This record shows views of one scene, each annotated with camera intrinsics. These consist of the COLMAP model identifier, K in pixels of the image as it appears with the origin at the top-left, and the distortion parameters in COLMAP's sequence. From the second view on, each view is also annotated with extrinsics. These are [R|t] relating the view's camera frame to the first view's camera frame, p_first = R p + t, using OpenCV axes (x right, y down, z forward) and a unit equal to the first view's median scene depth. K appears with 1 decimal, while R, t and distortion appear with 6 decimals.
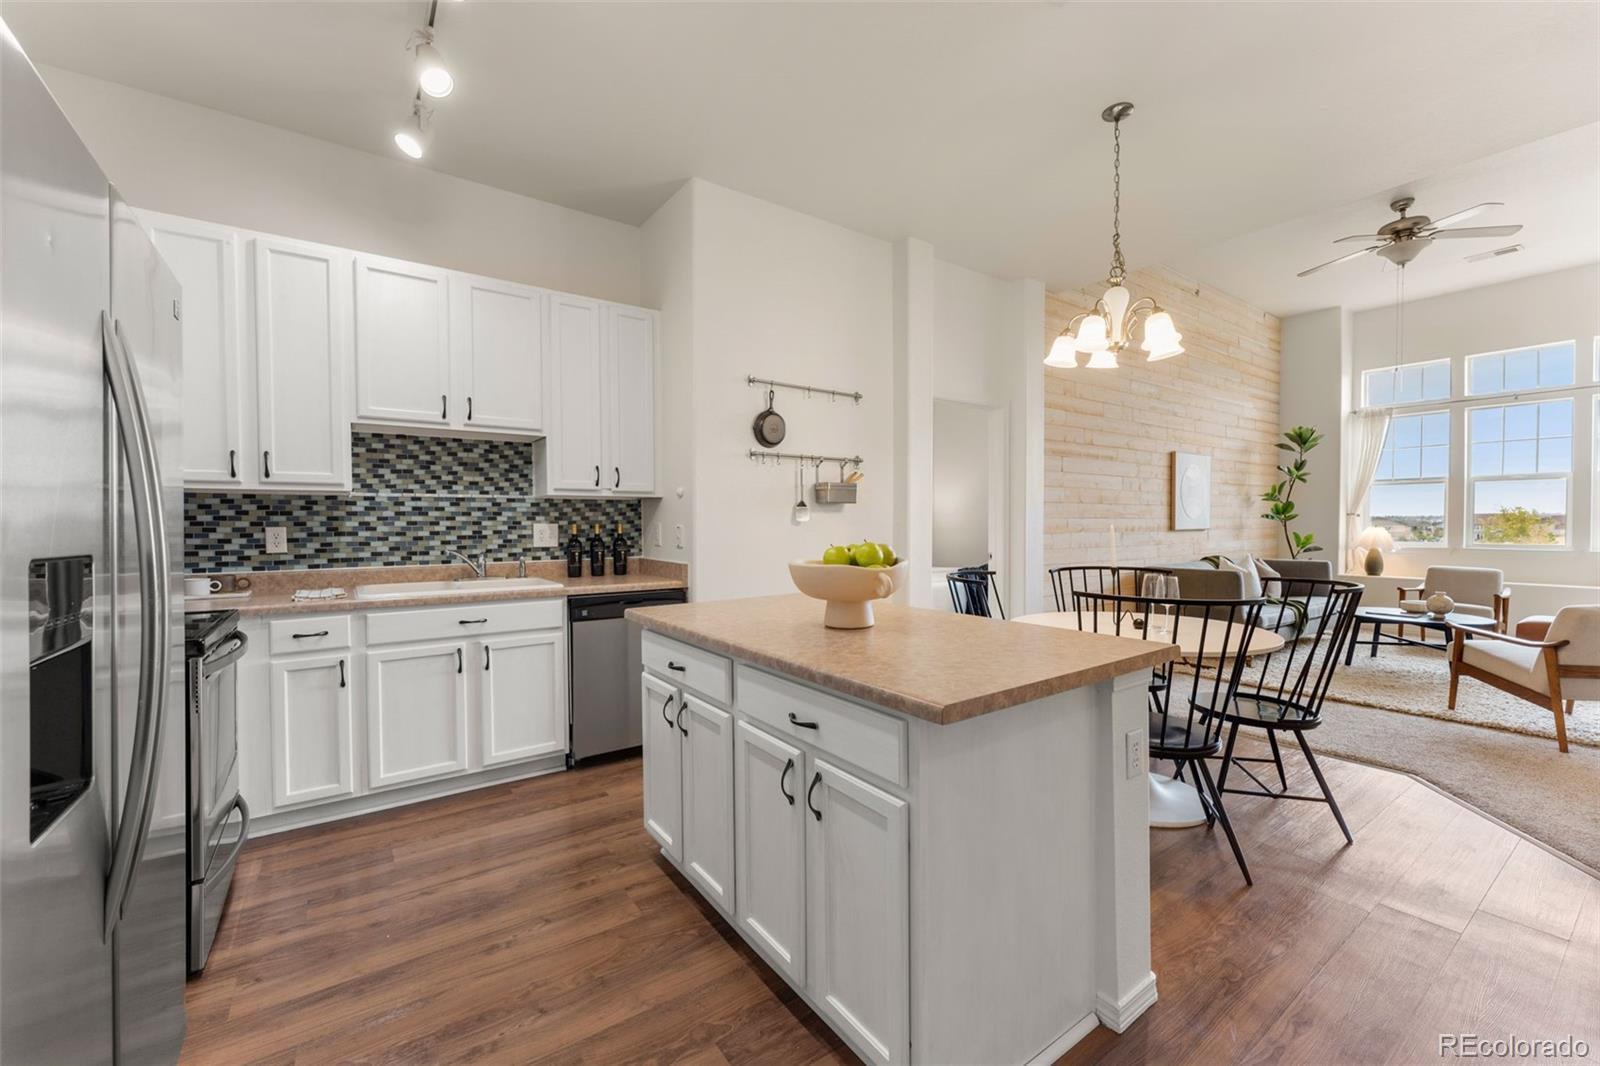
lens RADIAL K [[649.6, 0, 795.1], [0, 649.6, 533.0], [0, 0, 1]] dist [0.001010, 0.000439]
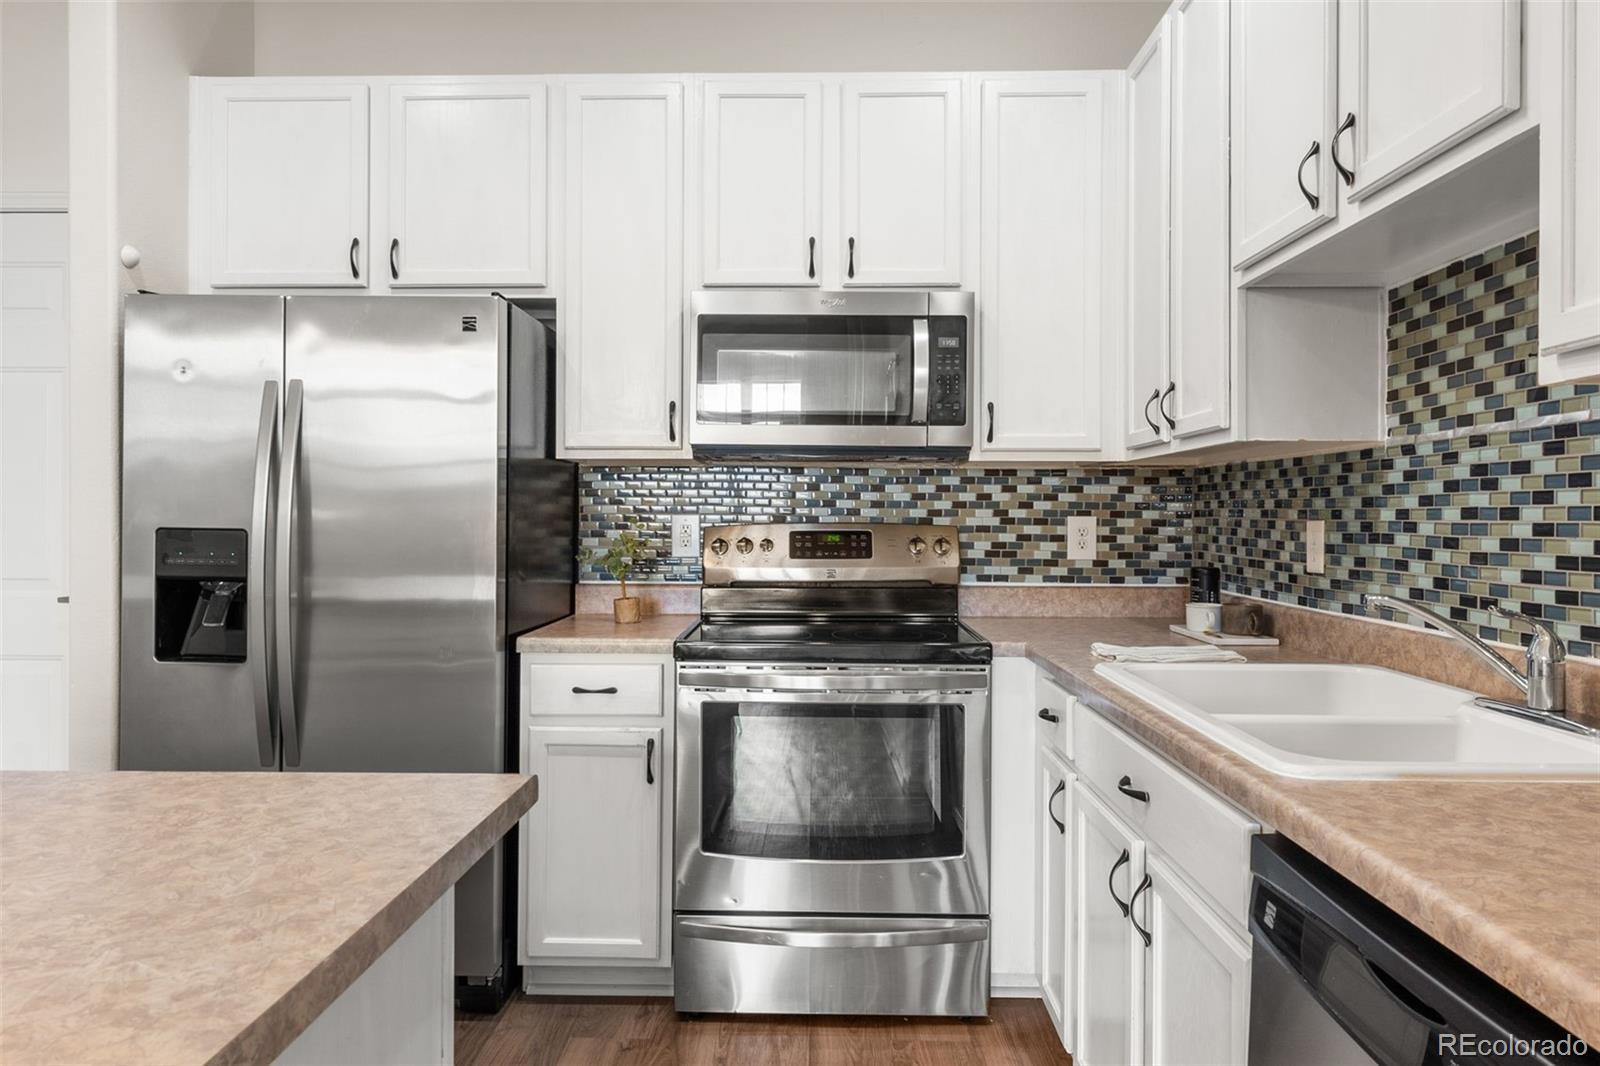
lens RADIAL K [[992.4, 0, 795.3], [0, 992.4, 512.5], [0, 0, 1]] dist [0.004706, -0.002245]
pose [[-0.593457, -0.003672, -0.804857, 0.042407], [-0.016902, 0.999826, 0.007902, -0.013332], [0.804688, 0.018293, -0.593416, 1.020120]]
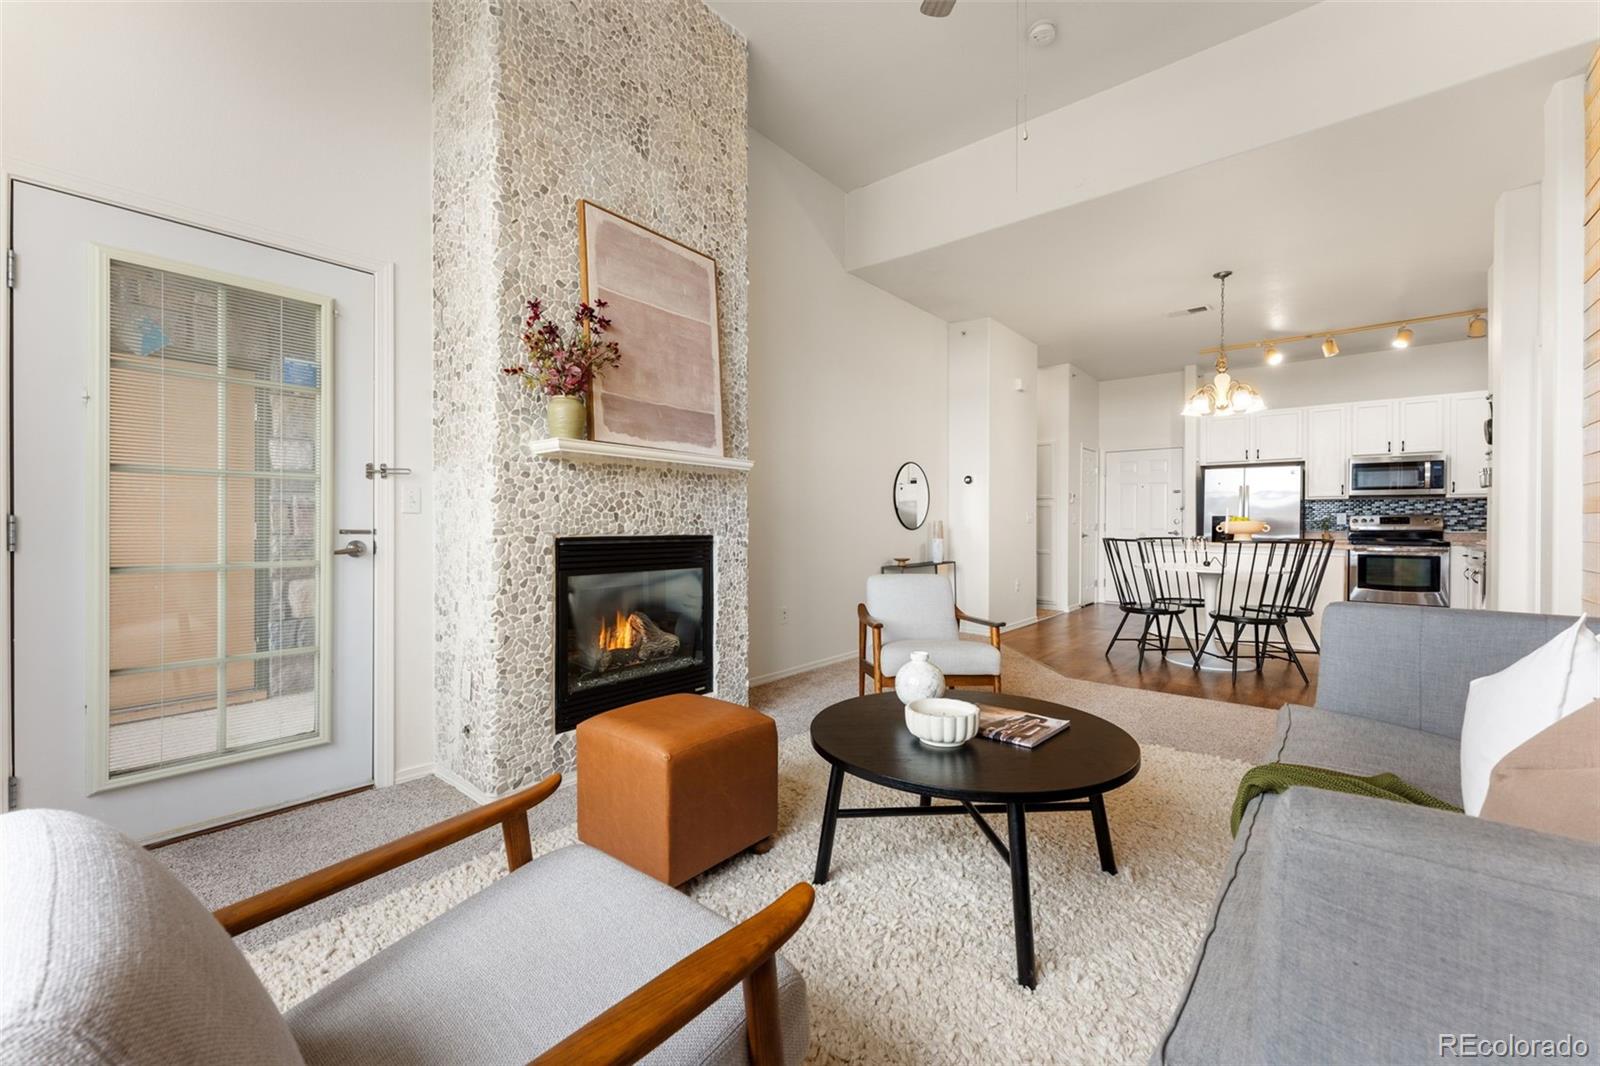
lens RADIAL K [[649.6, 0, 787.0], [0, 649.6, 529.6], [0, 0, 1]] dist [0.001010, 0.000439]
pose [[-0.968130, -0.004473, -0.250408, 1.812558], [-0.009571, 0.999771, 0.019145, 0.029833], [0.250265, 0.020931, -0.967951, 2.112085]]
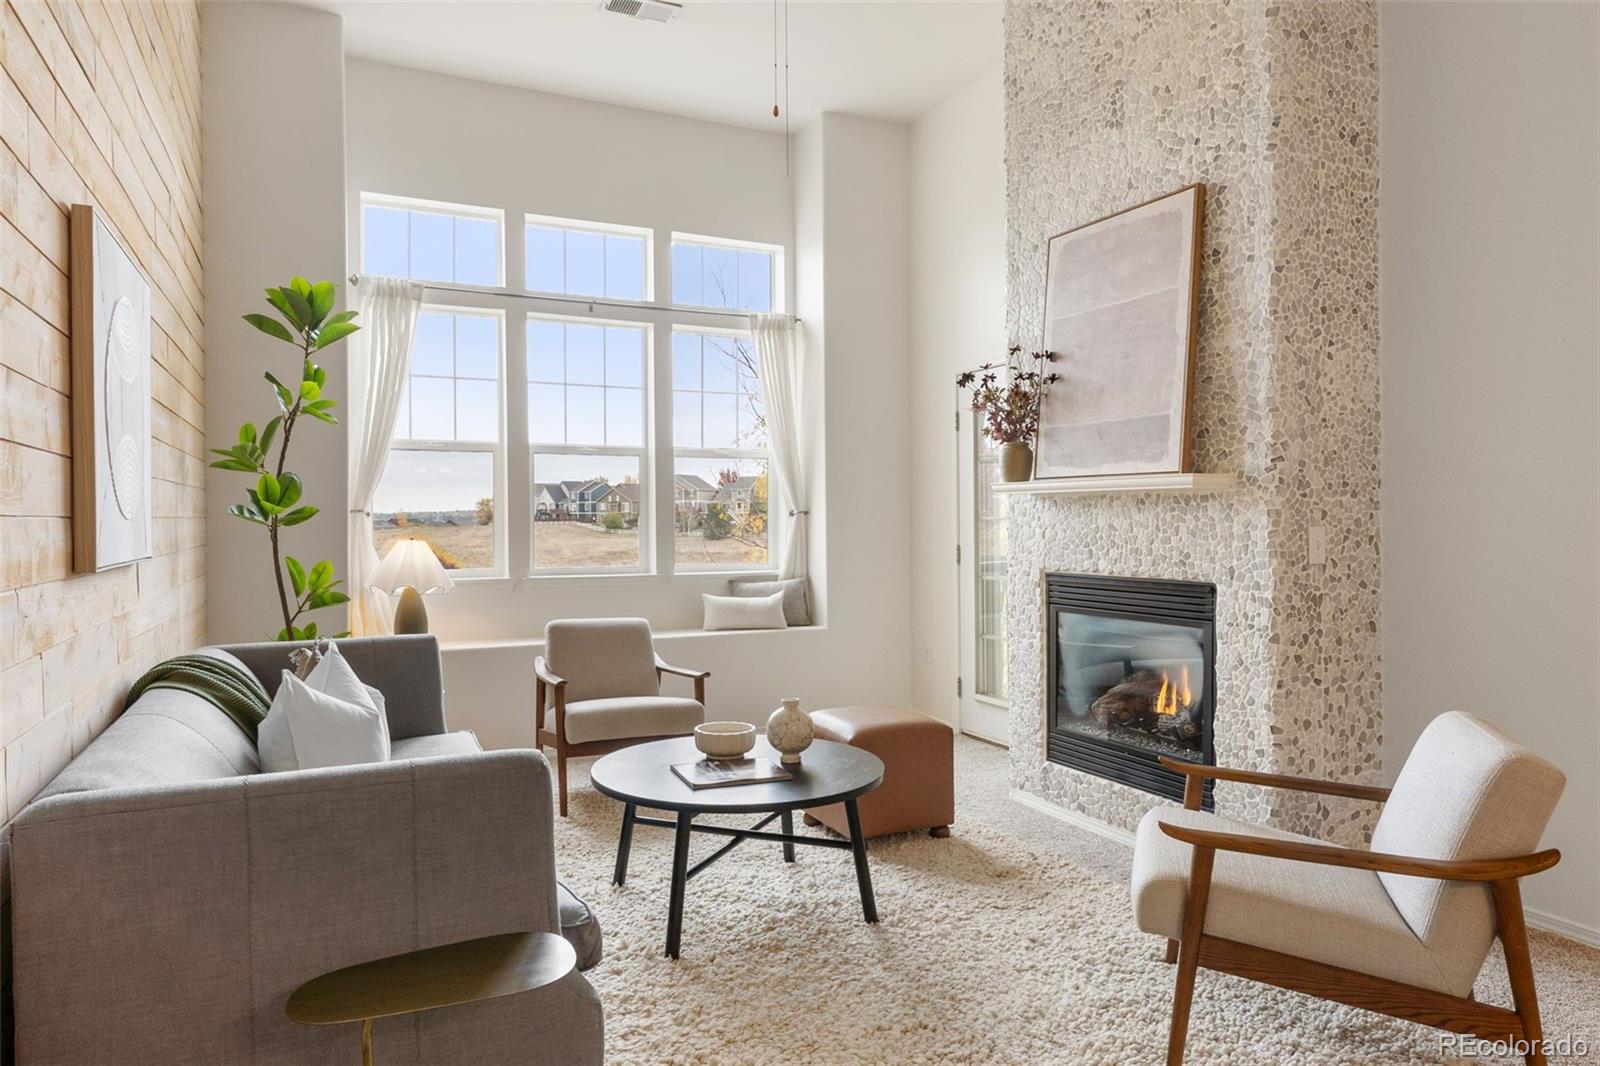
lens RADIAL K [[992.4, 0, 802.8], [0, 992.4, 528.0], [0, 0, 1]] dist [0.004706, -0.002245]
pose [[0.156747, -0.011208, 0.987575, 0.414356], [0.019155, 0.999782, 0.008306, -0.021796], [-0.987453, 0.017615, 0.156928, 1.275652]]
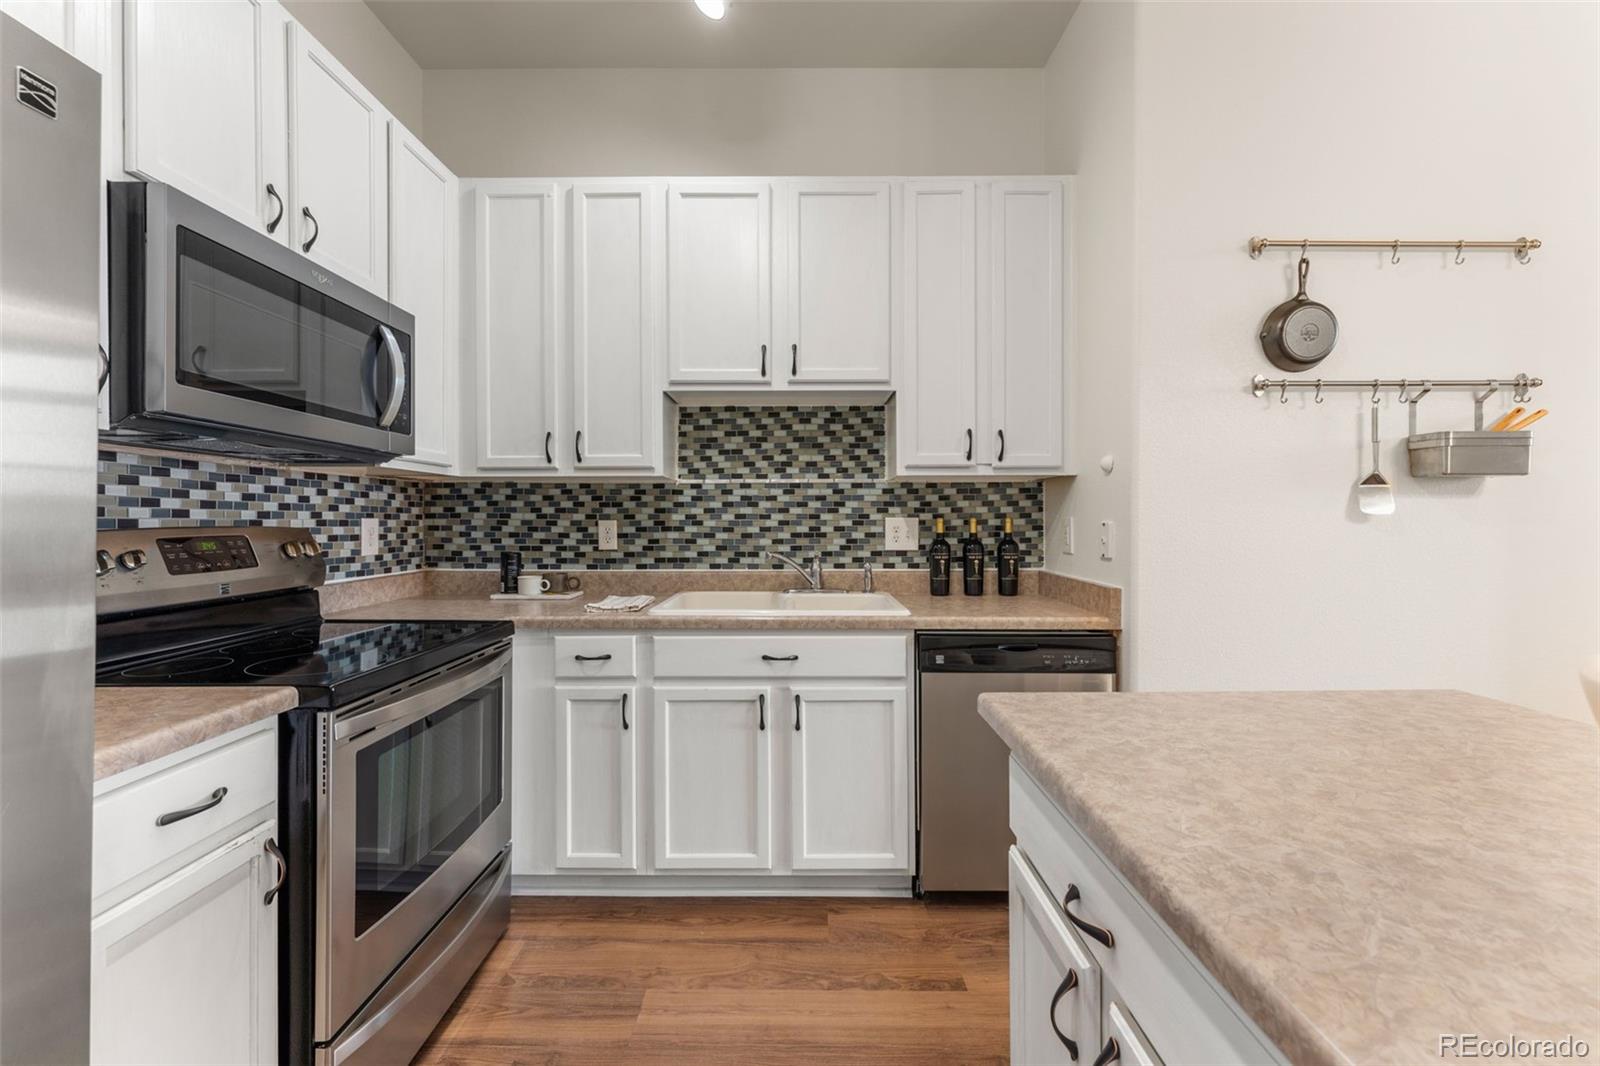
lens RADIAL K [[649.6, 0, 798.0], [0, 649.6, 523.6], [0, 0, 1]] dist [0.001010, 0.000439]
pose [[0.815405, 0.006832, -0.578850, -0.070064], [-0.011837, 0.999918, -0.004873, -0.003245], [0.578770, 0.010825, 0.815419, 0.388844]]
